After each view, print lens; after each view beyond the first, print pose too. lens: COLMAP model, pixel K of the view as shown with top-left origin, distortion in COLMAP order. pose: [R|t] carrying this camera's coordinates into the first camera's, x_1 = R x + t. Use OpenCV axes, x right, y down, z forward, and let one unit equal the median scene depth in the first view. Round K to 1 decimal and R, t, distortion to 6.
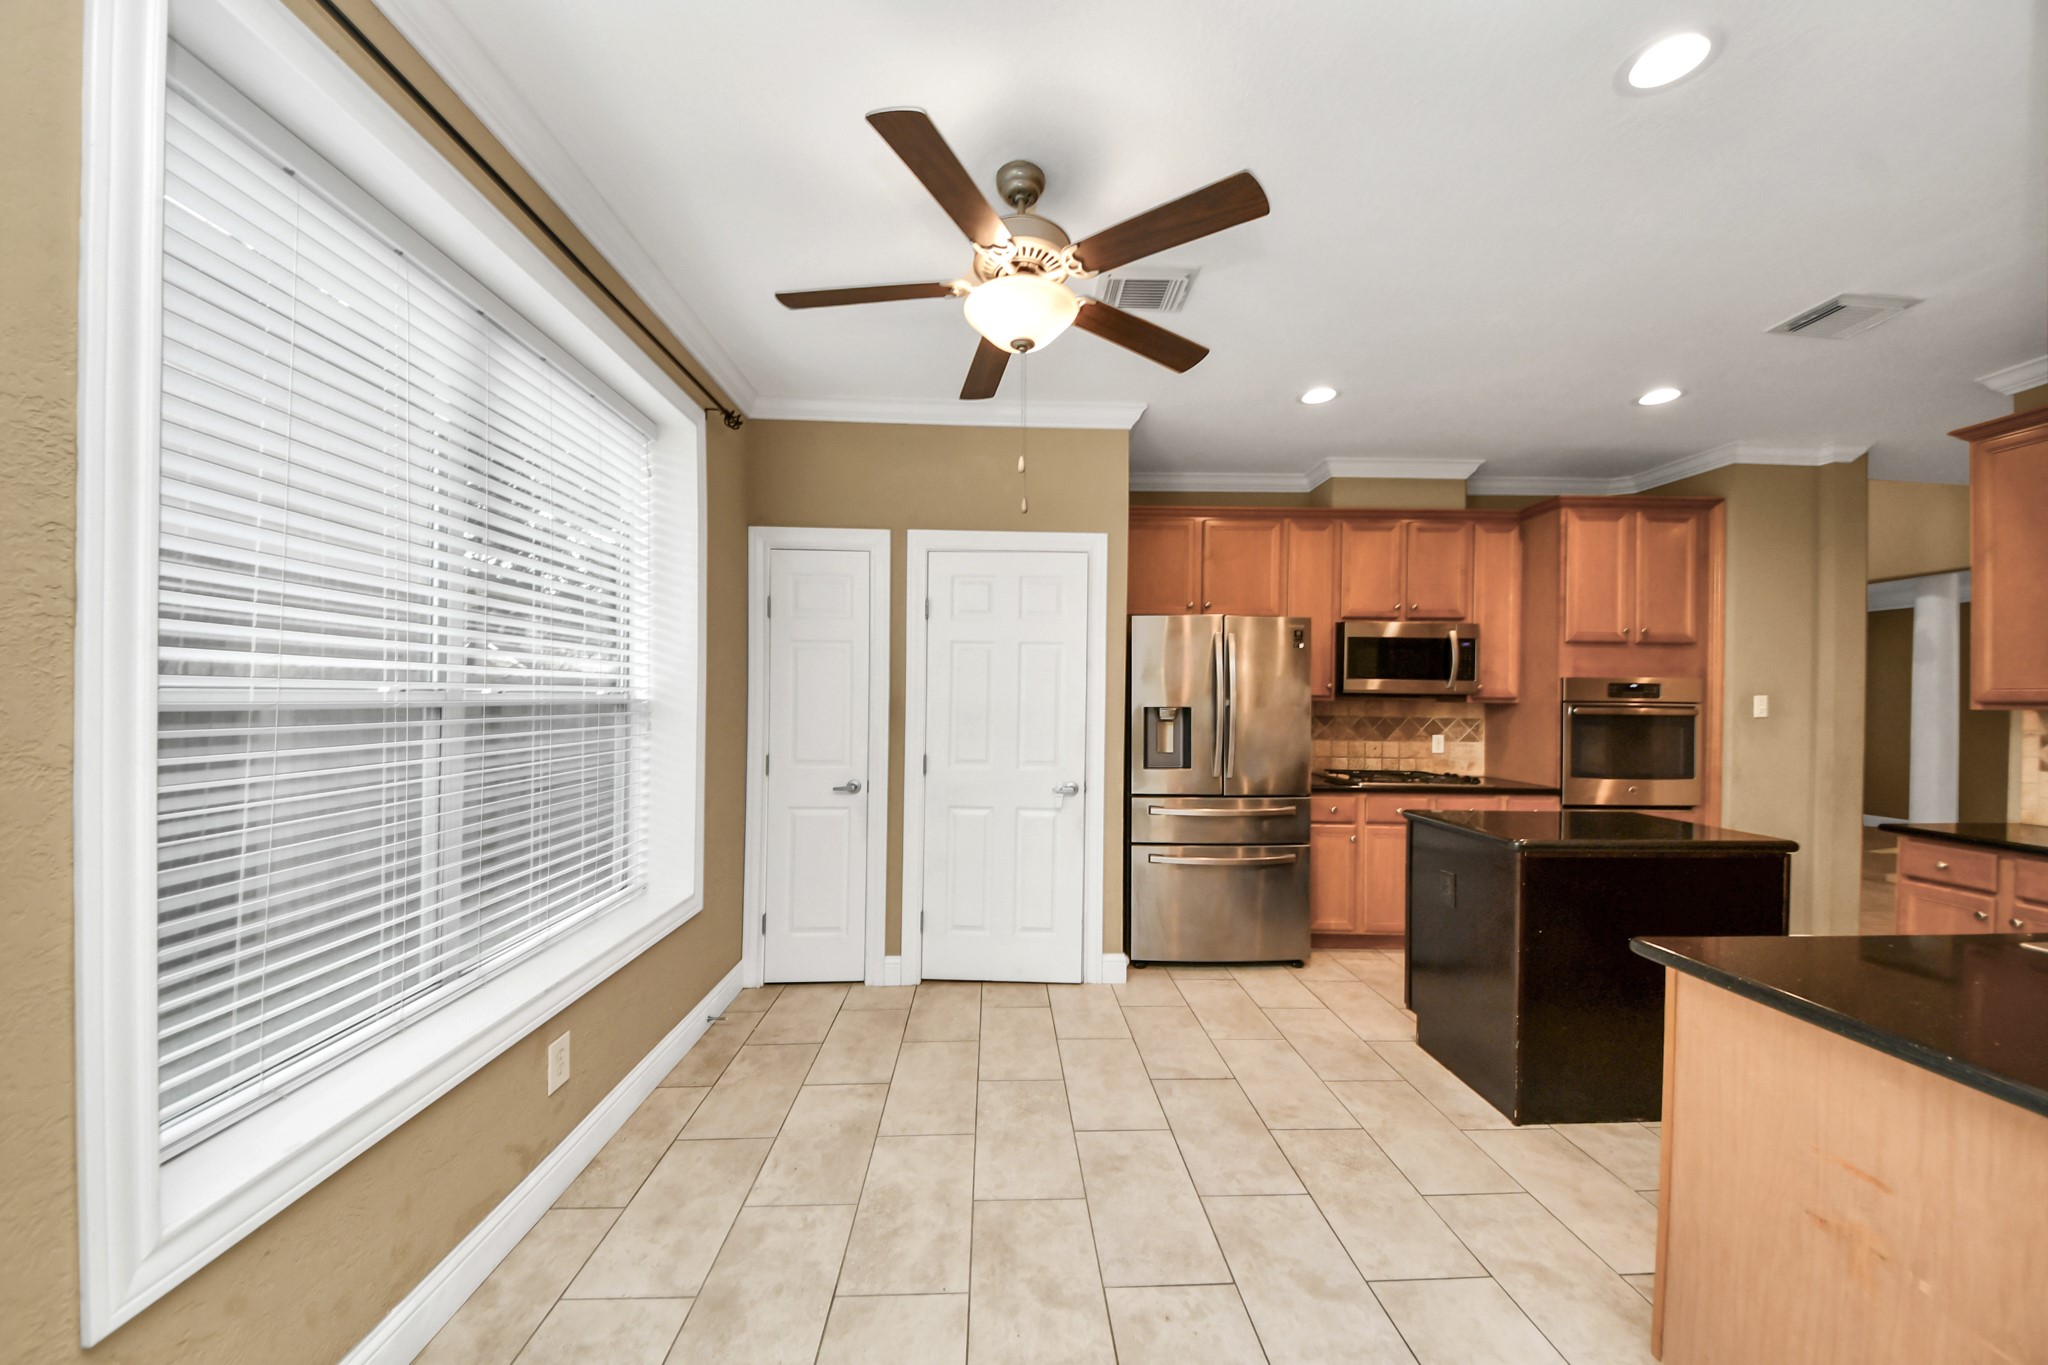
lens RADIAL K [[740.5, 0, 1021.0], [0, 740.5, 693.2], [0, 0, 1]] dist [-0.000290, -0.000354]
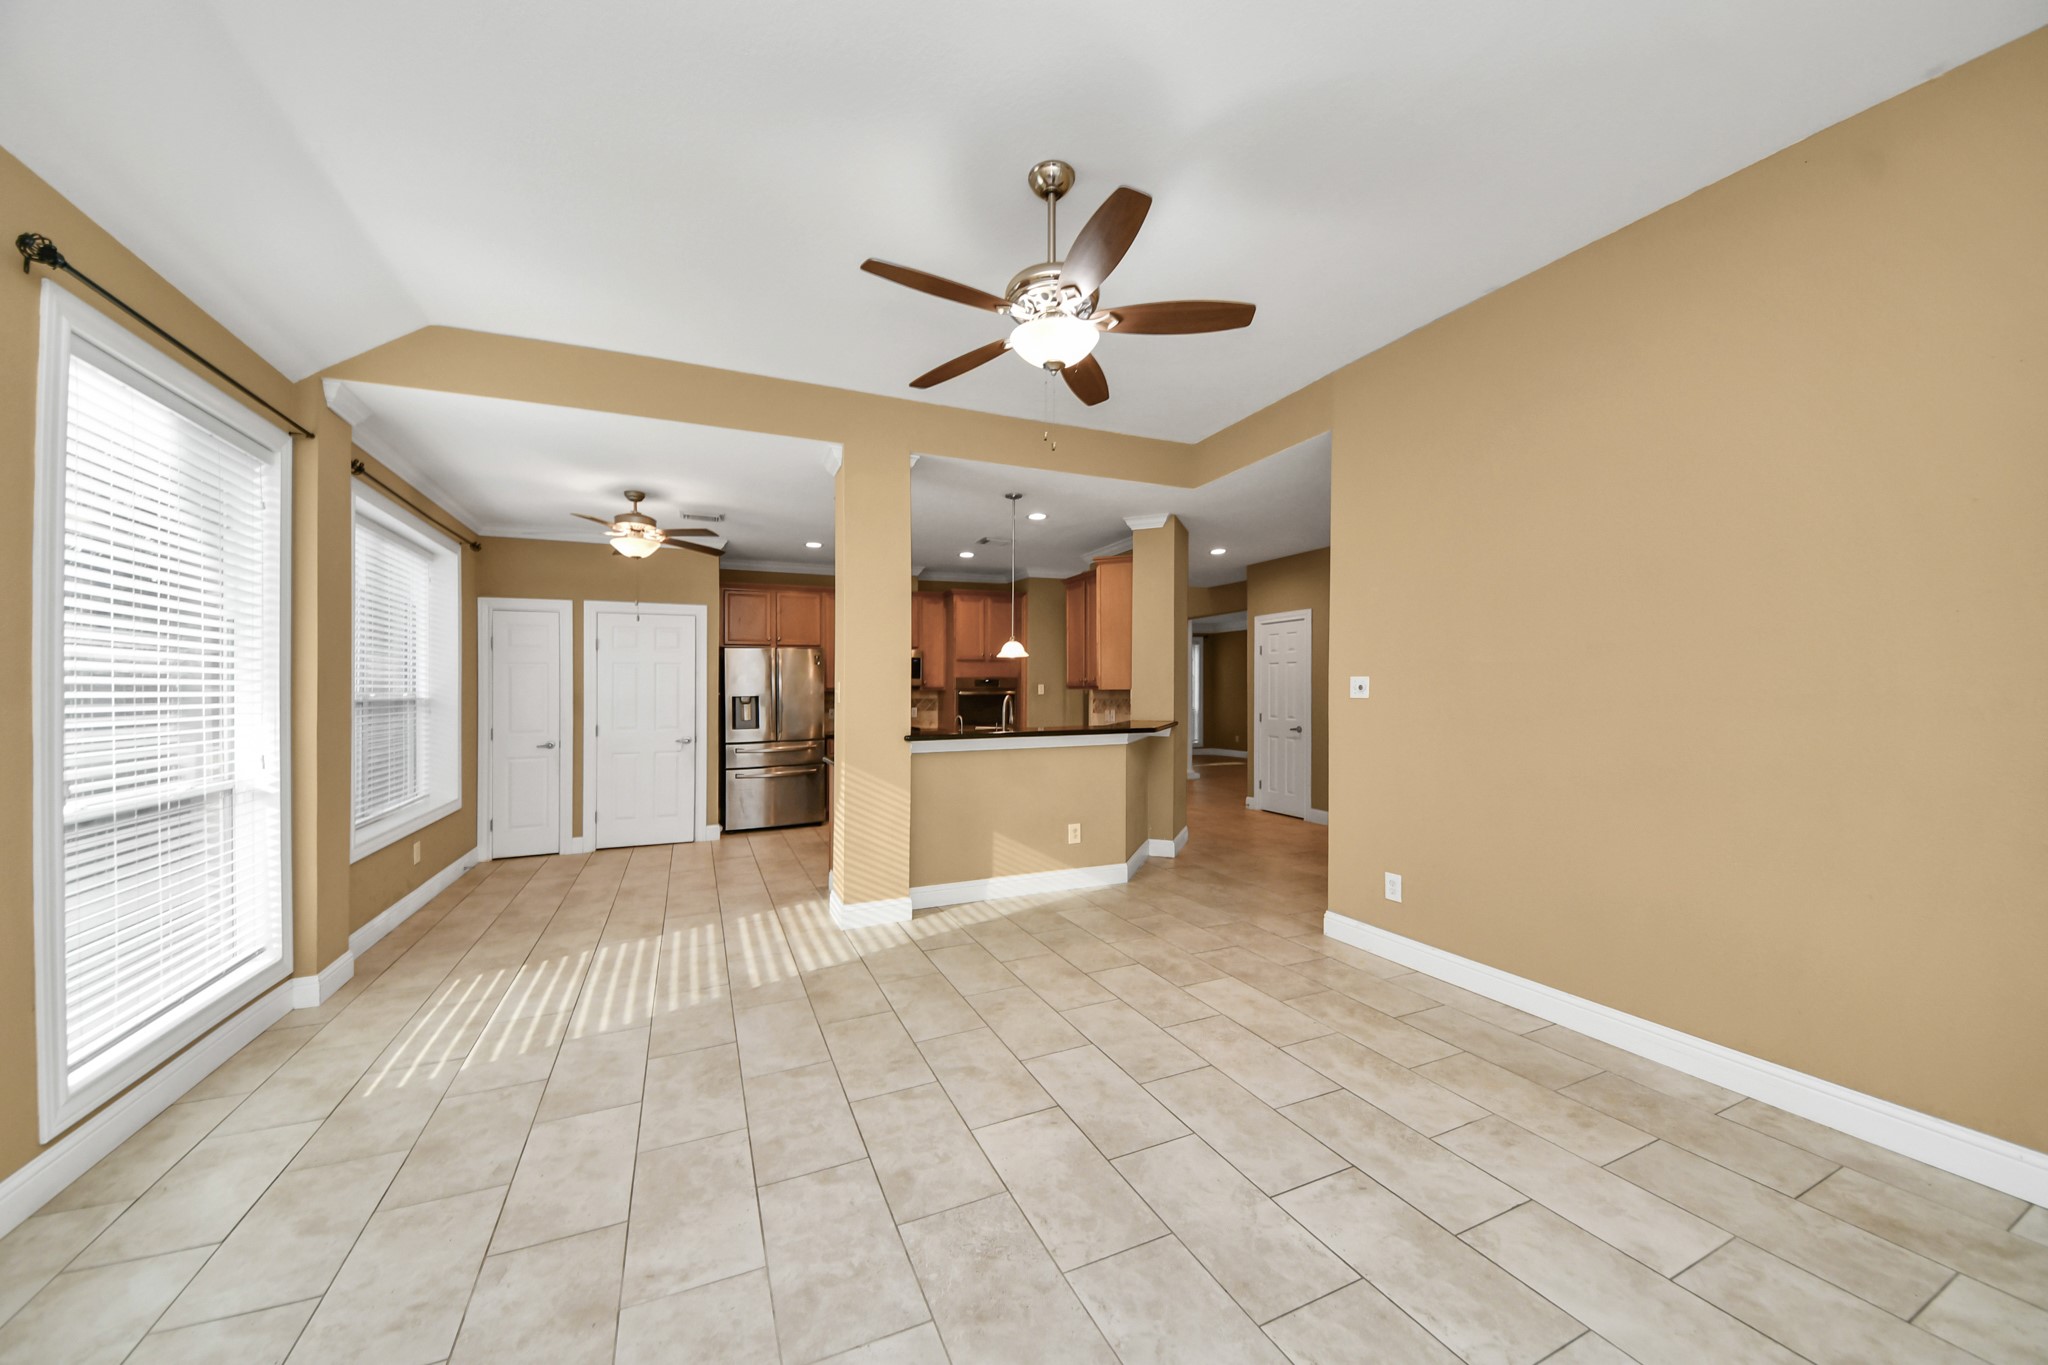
lens RADIAL K [[740.5, 0, 1043.7], [0, 740.5, 676.0], [0, 0, 1]] dist [-0.000290, -0.000354]
pose [[0.915791, -0.011804, 0.401482, 0.146230], [0.016000, 0.999847, -0.007100, -0.006982], [-0.401337, 0.012926, 0.915839, -1.101244]]
